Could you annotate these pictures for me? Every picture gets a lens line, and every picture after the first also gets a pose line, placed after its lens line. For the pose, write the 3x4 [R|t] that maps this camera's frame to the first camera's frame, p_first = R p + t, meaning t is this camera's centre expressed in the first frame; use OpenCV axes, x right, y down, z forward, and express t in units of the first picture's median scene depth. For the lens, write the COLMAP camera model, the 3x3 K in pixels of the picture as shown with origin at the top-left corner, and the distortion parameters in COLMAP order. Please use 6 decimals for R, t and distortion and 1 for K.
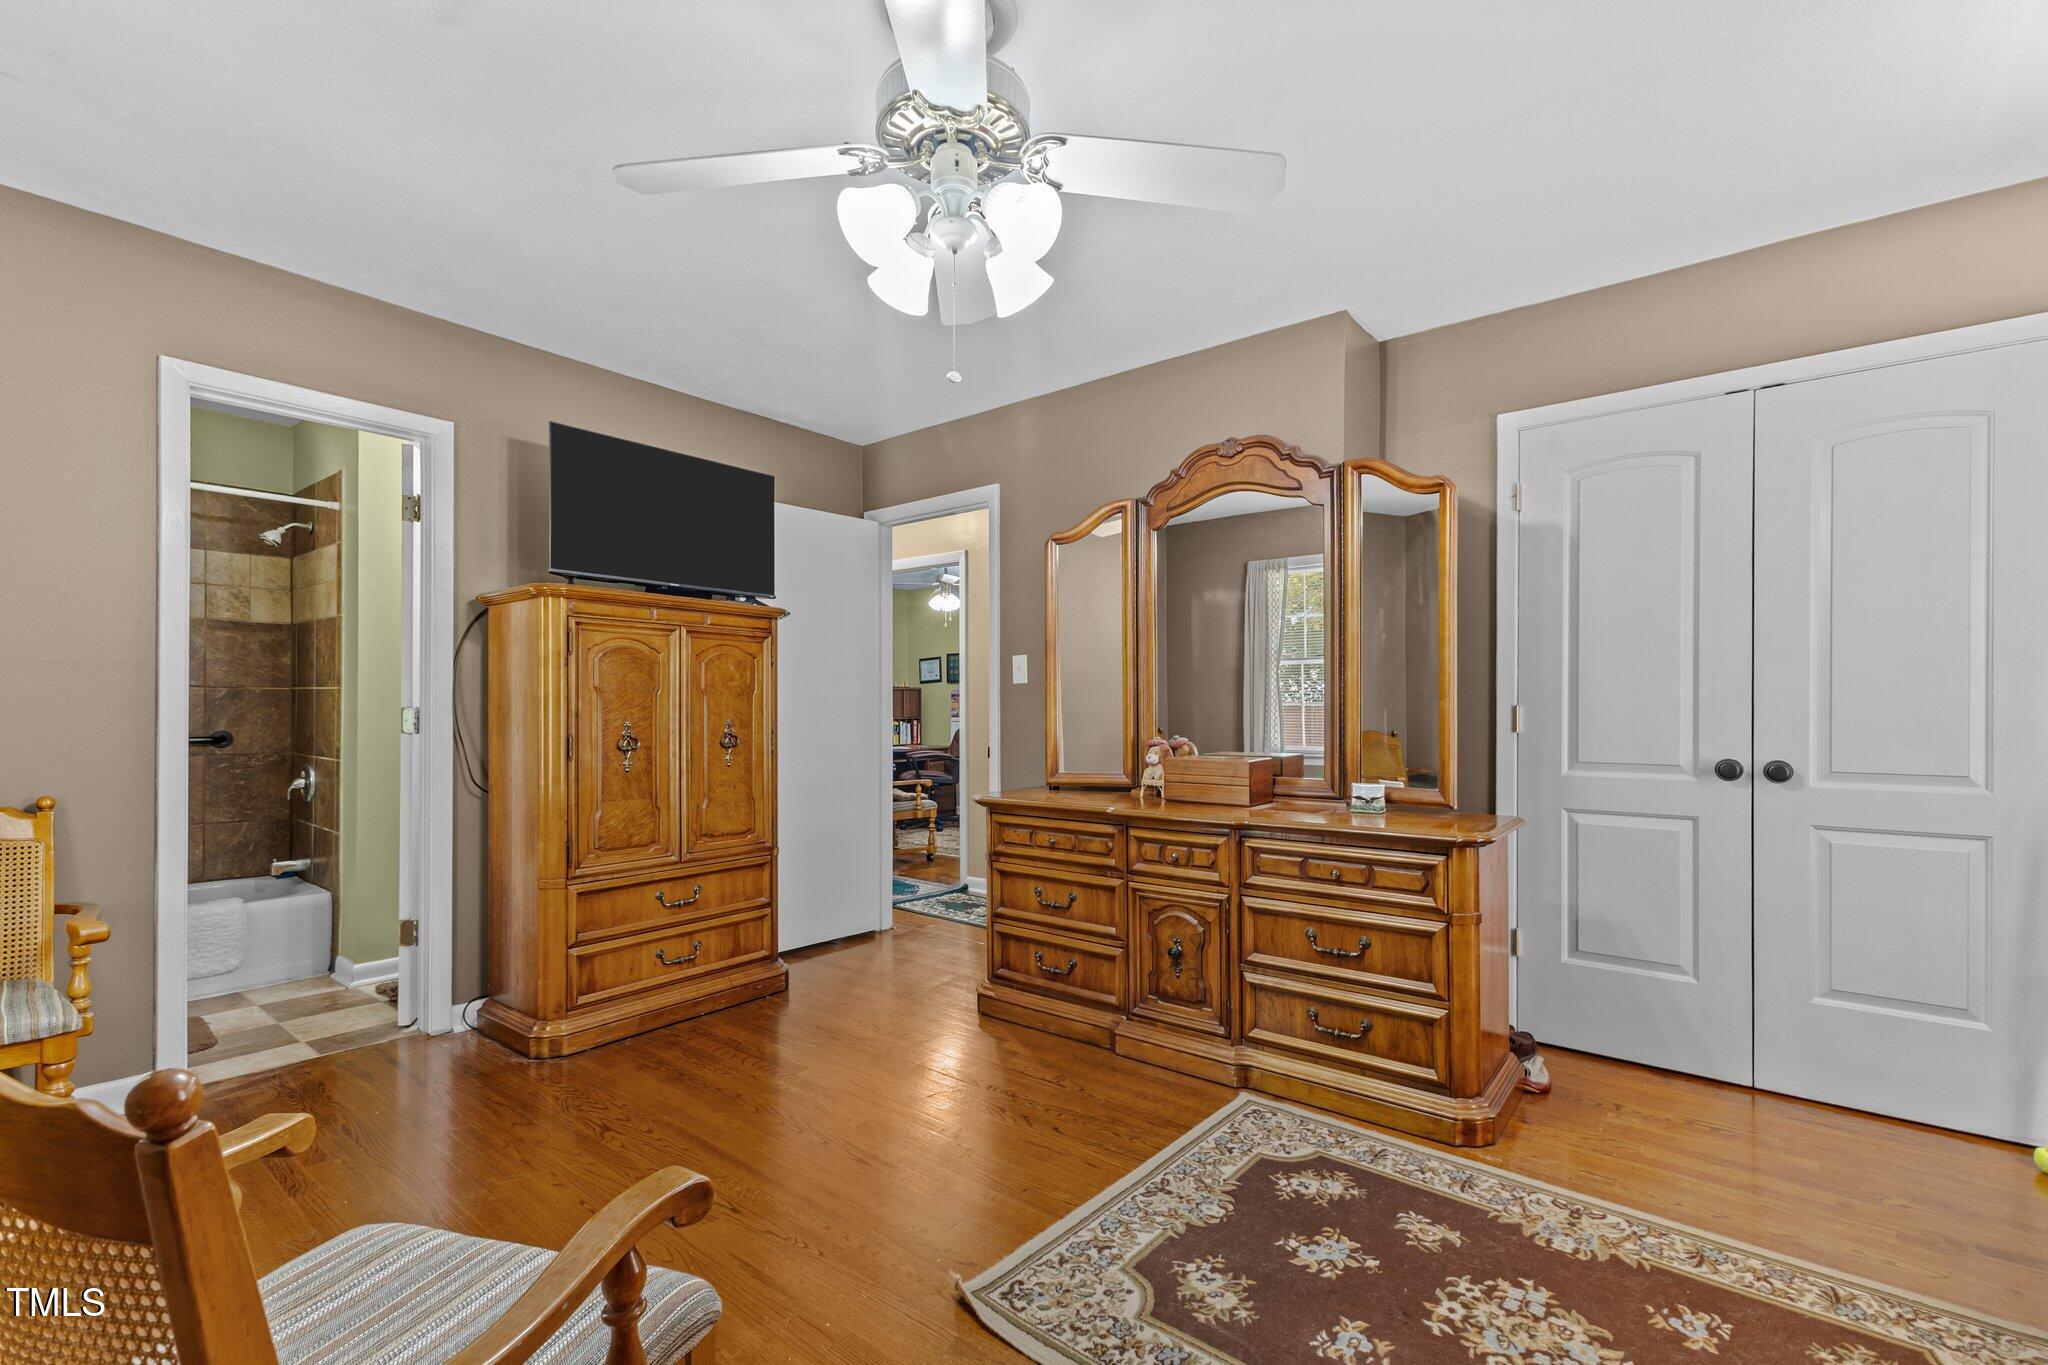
lens RADIAL K [[889.5, 0, 1010.7], [0, 889.5, 718.4], [0, 0, 1]] dist [0.009841, -0.000743]
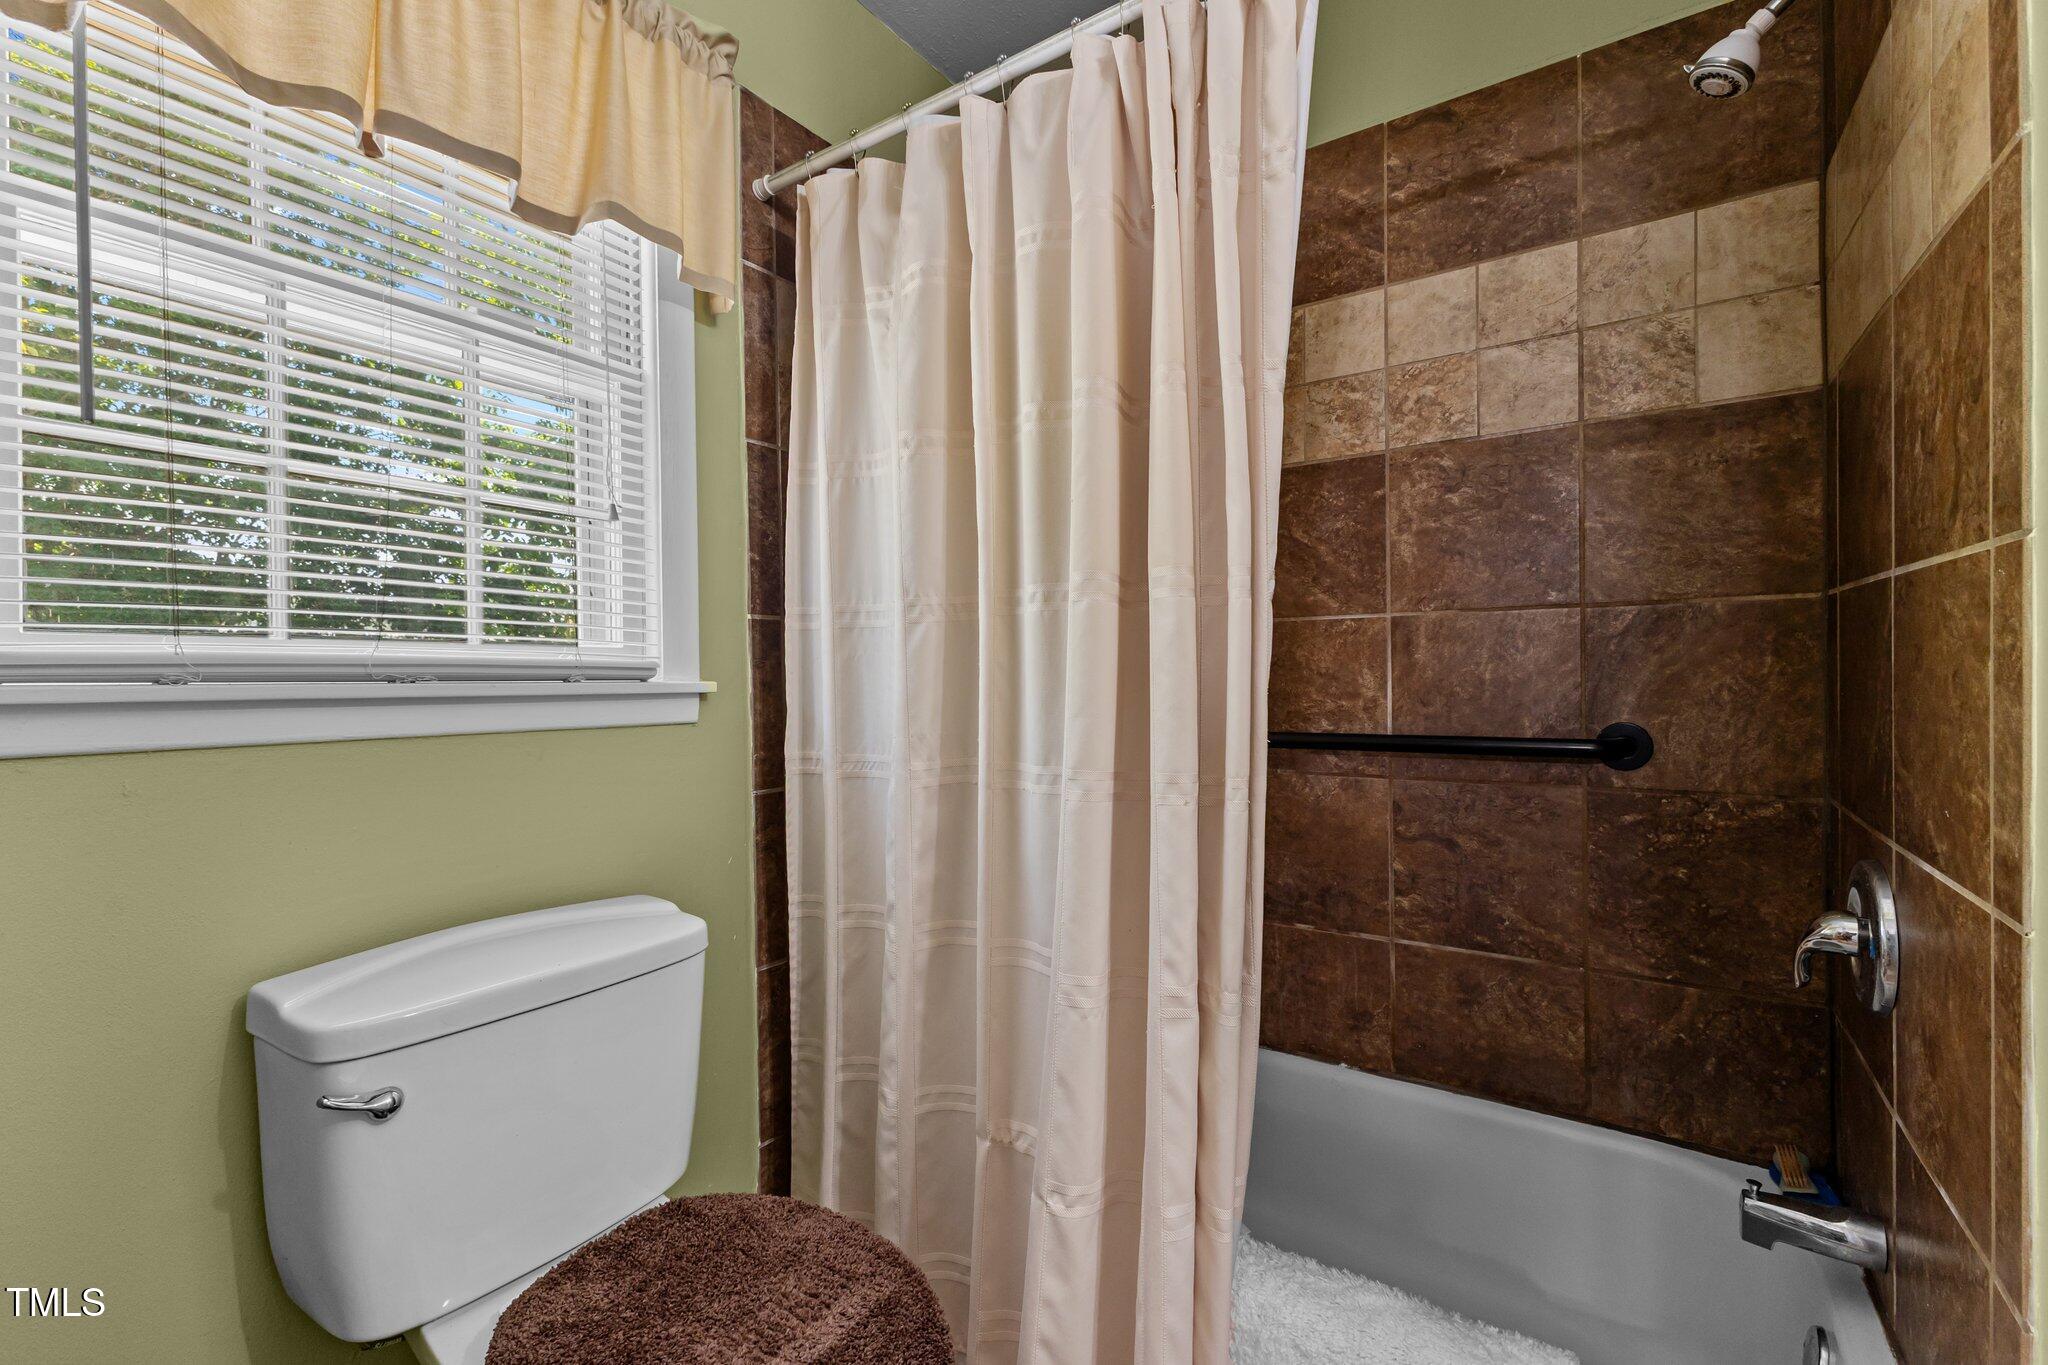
lens RADIAL K [[889.5, 0, 1022.0], [0, 889.5, 675.0], [0, 0, 1]] dist [0.009841, -0.000743]
pose [[0.092216, -0.002776, -0.995735, -0.537157], [0.010054, 0.999948, -0.001856, -0.007577], [0.995688, -0.009840, 0.092239, 0.716667]]
